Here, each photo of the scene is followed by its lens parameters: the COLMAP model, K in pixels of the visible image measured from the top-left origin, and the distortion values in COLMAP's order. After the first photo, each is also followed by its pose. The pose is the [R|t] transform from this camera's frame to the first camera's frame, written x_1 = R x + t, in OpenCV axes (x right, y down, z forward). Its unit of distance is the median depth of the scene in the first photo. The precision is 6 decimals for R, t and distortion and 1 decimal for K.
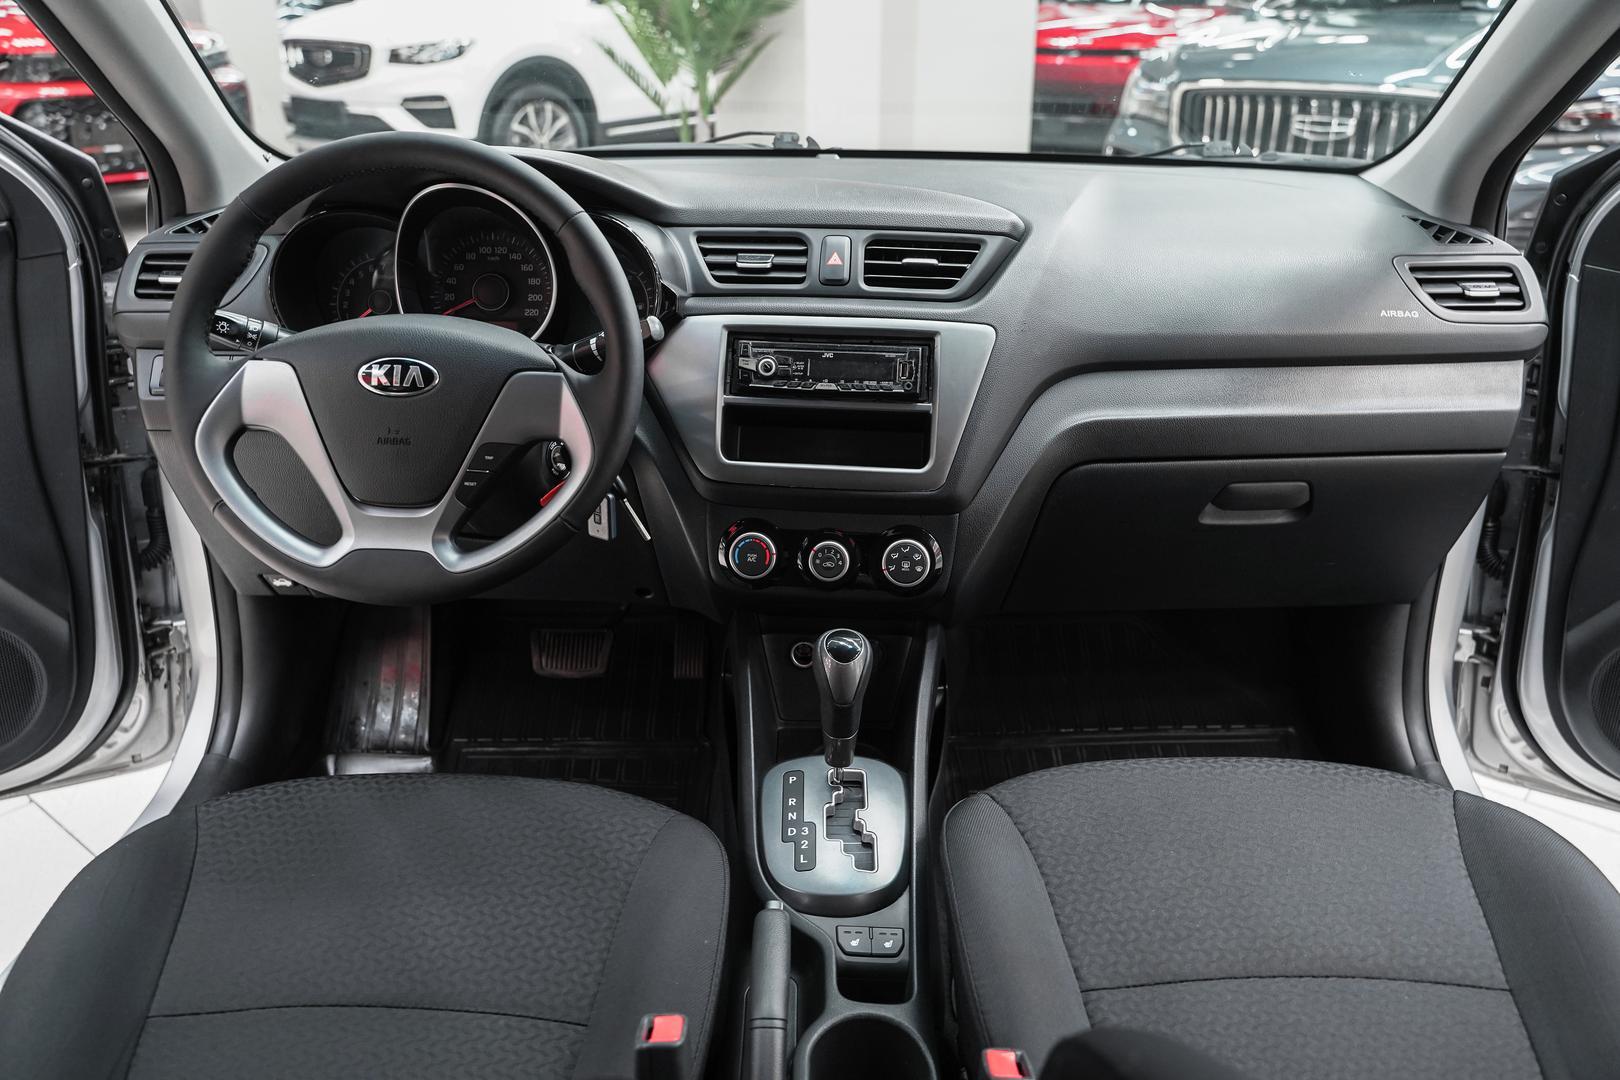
lens RADIAL K [[1266.6, 0, 810.0], [0, 1266.6, 540.0], [0, 0, 1]] dist [-0.008599, 0.004924]
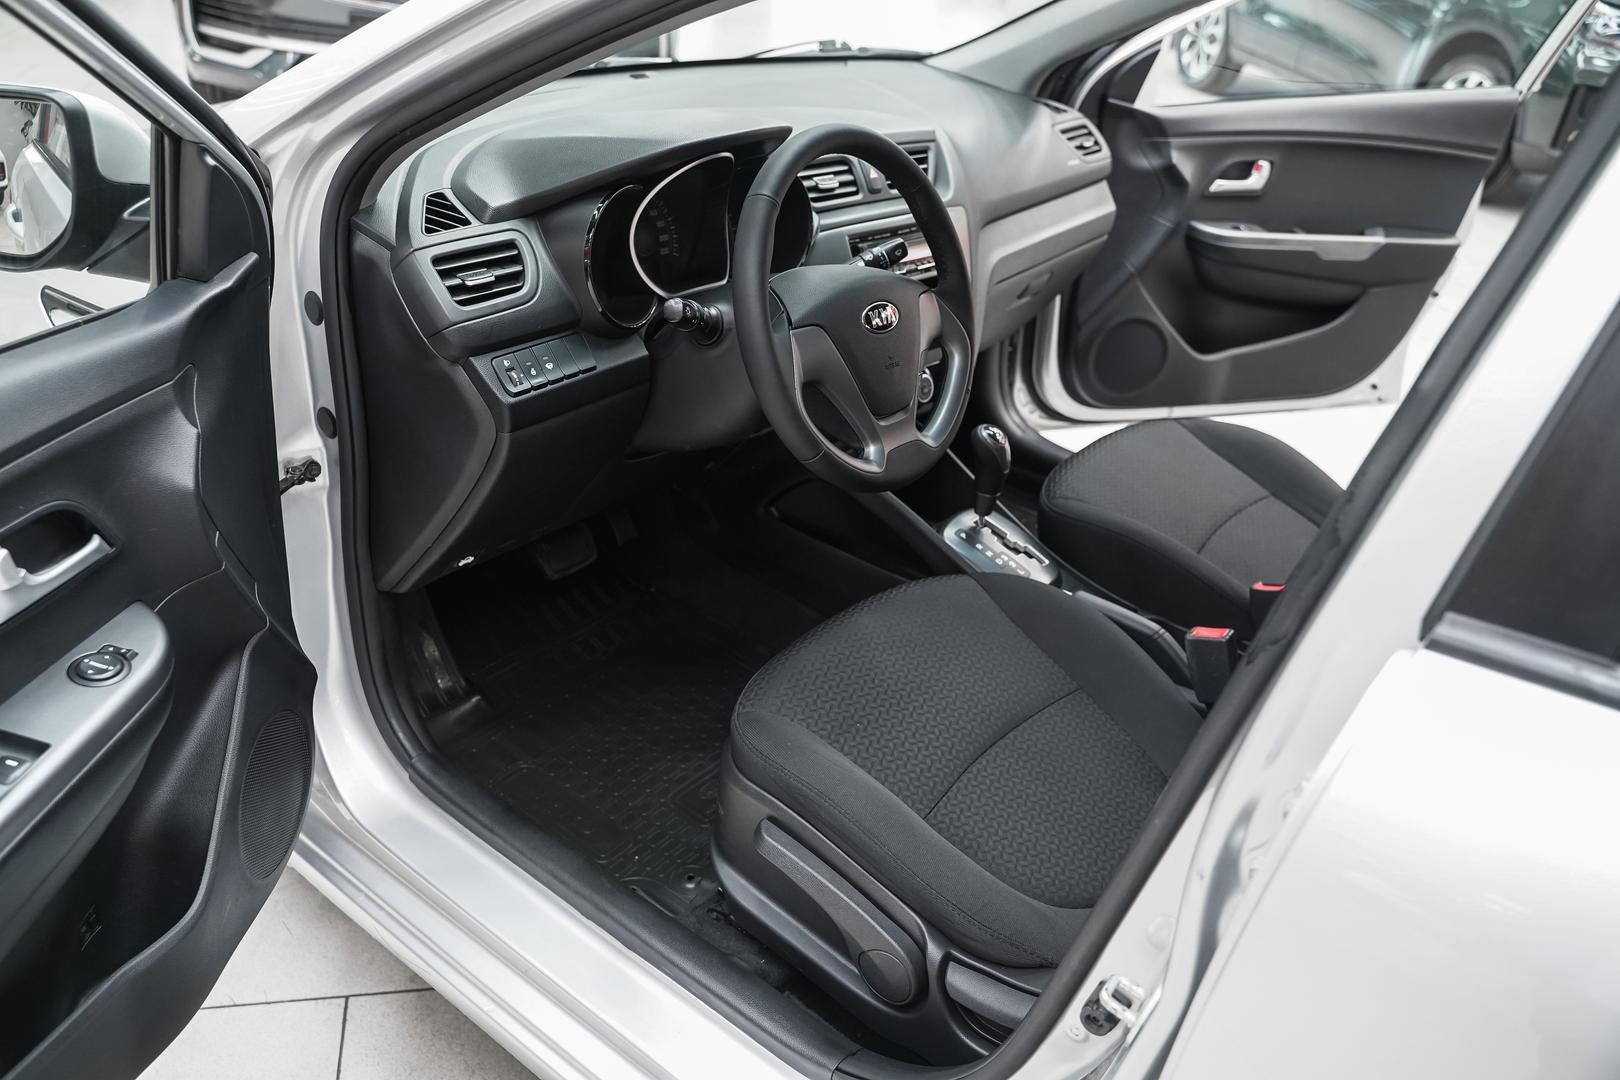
lens RADIAL K [[1266.6, 0, 810.0], [0, 1266.6, 540.0], [0, 0, 1]] dist [-0.008599, 0.004924]
pose [[0.623735, -0.334997, 0.706210, -1.120185], [0.215354, 0.942185, 0.256729, -0.214733], [-0.751384, -0.008046, 0.659816, 0.147820]]
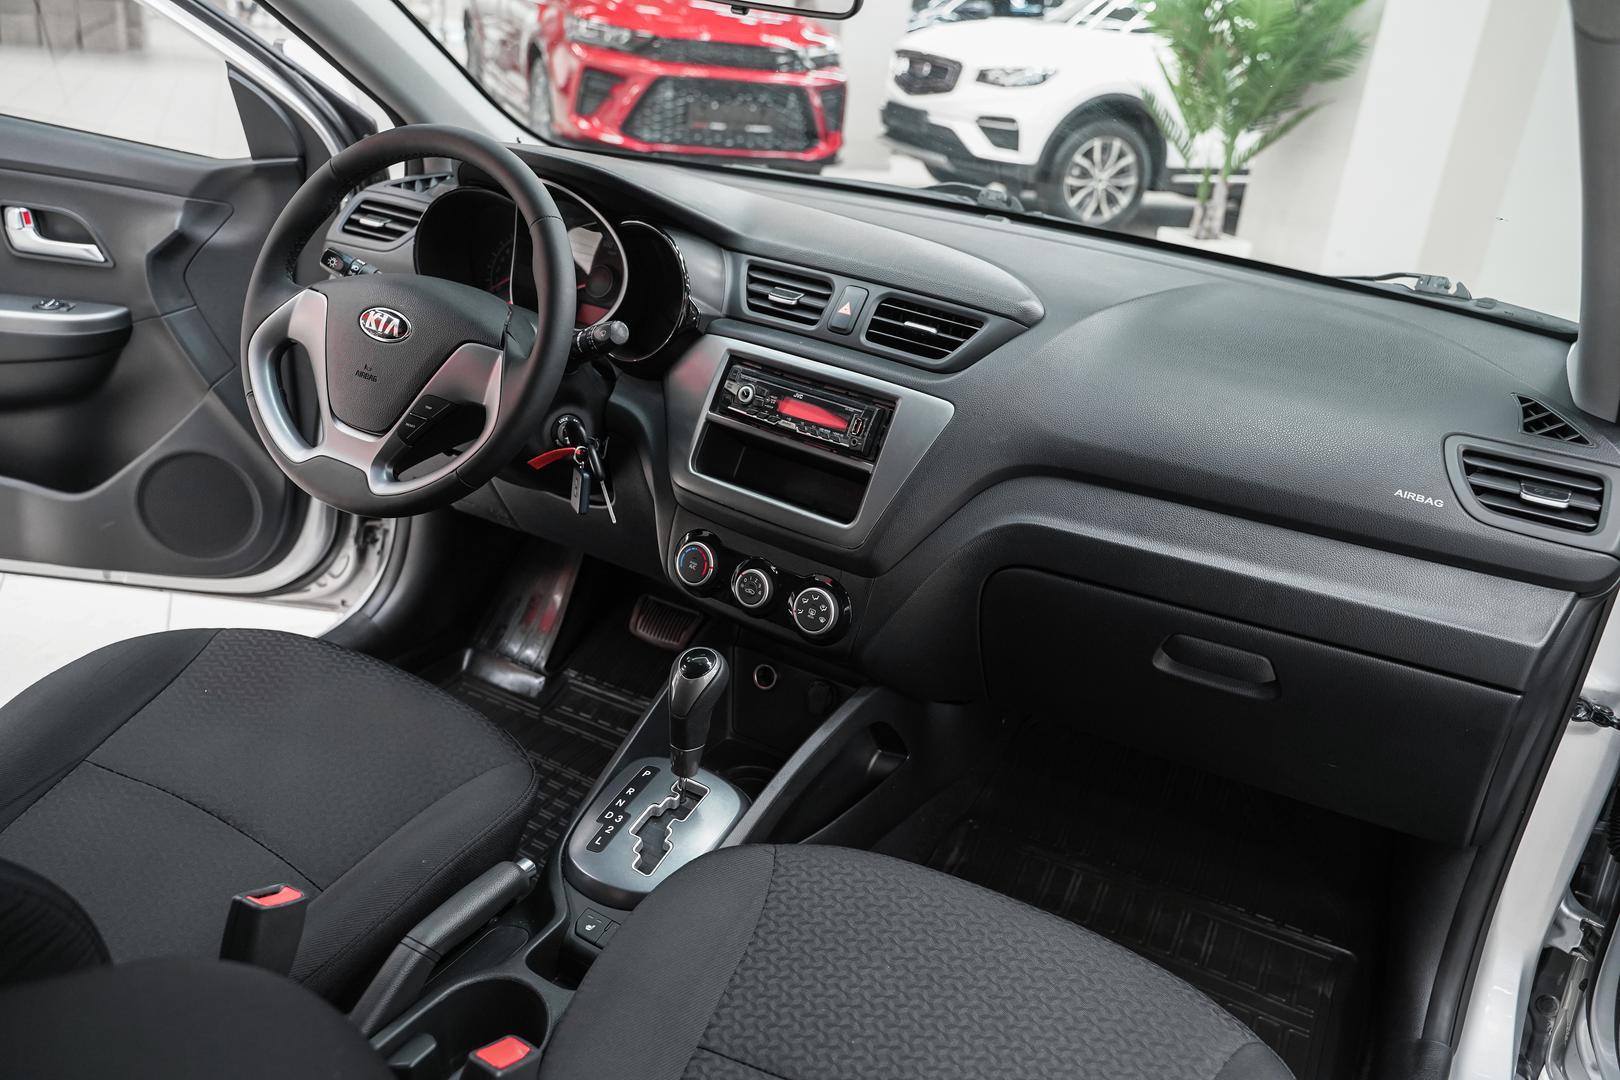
lens RADIAL K [[1276.7, 0, 810.0], [0, 1276.7, 540.0], [0, 0, 1]] dist [-0.010179, 0.002982]
pose [[0.877460, 0.264209, -0.400321, 0.459003], [-0.273906, 0.961156, 0.033981, -0.069023], [0.393749, 0.079833, 0.915745, 0.056469]]
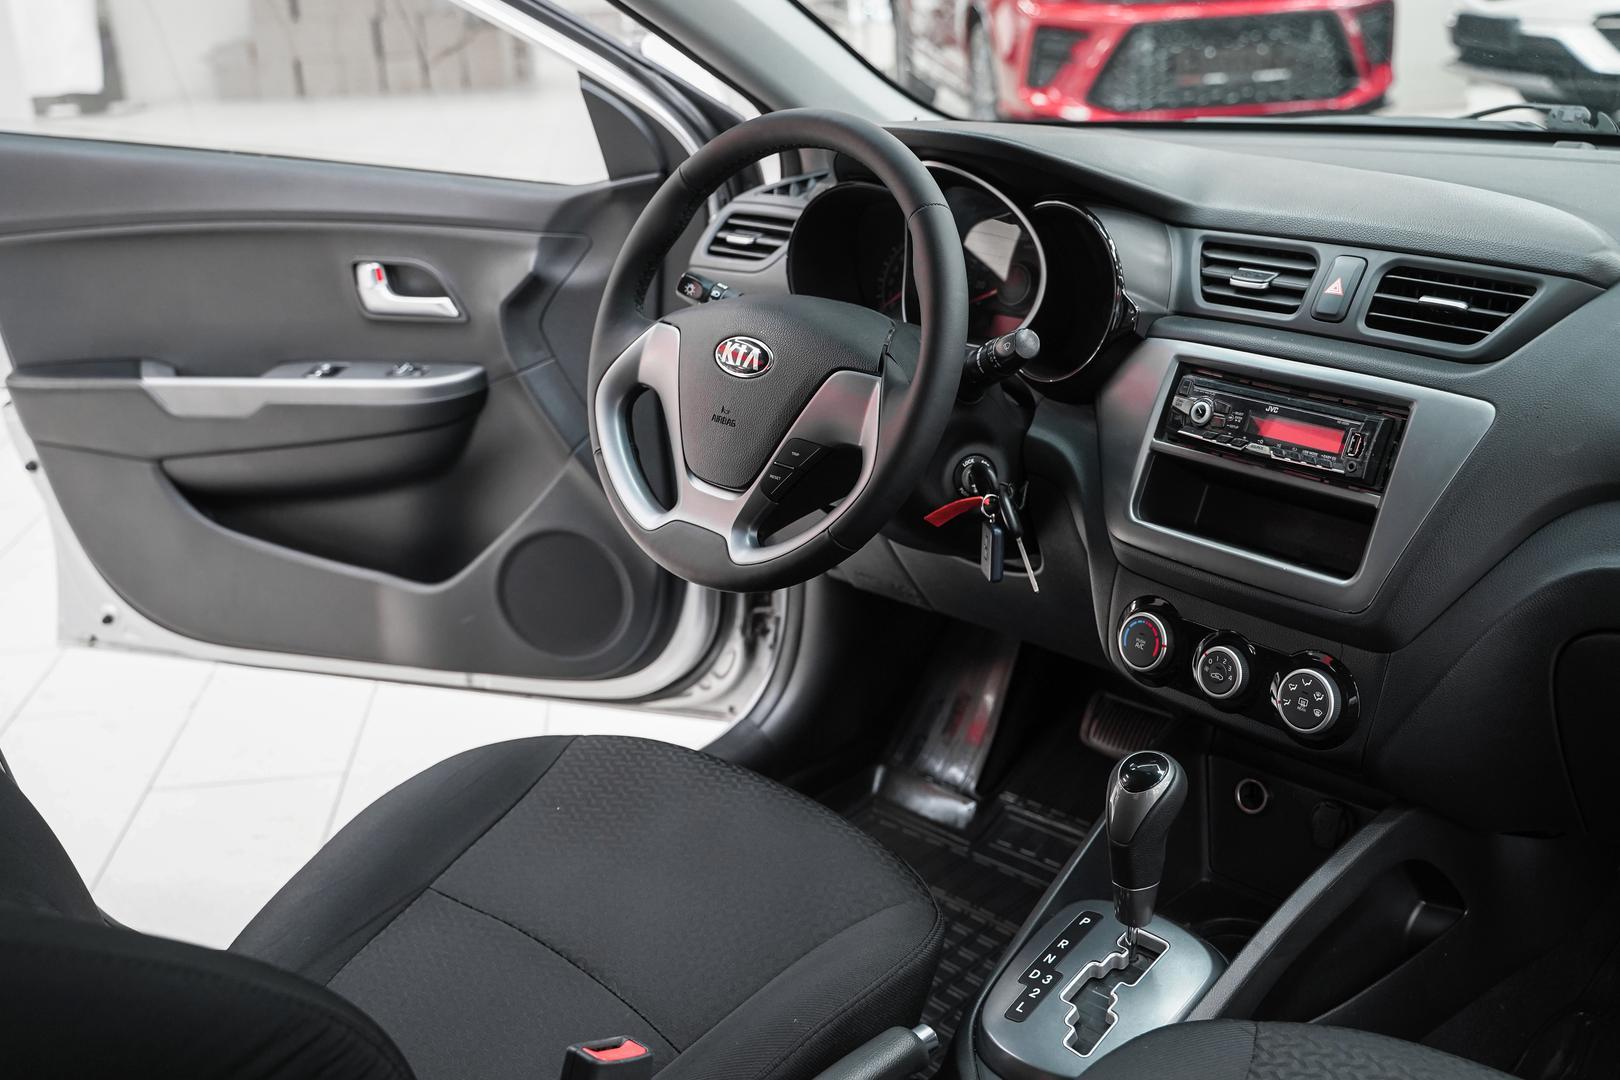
lens RADIAL K [[1688.2, 0, 810.0], [0, 1688.2, 540.0], [0, 0, 1]] dist [-0.002183, 0.007910]
pose [[0.708612, 0.203964, -0.675476, 0.507157], [-0.223870, 0.972838, 0.058902, -0.065100], [0.669142, 0.109480, 0.735026, 0.071637]]
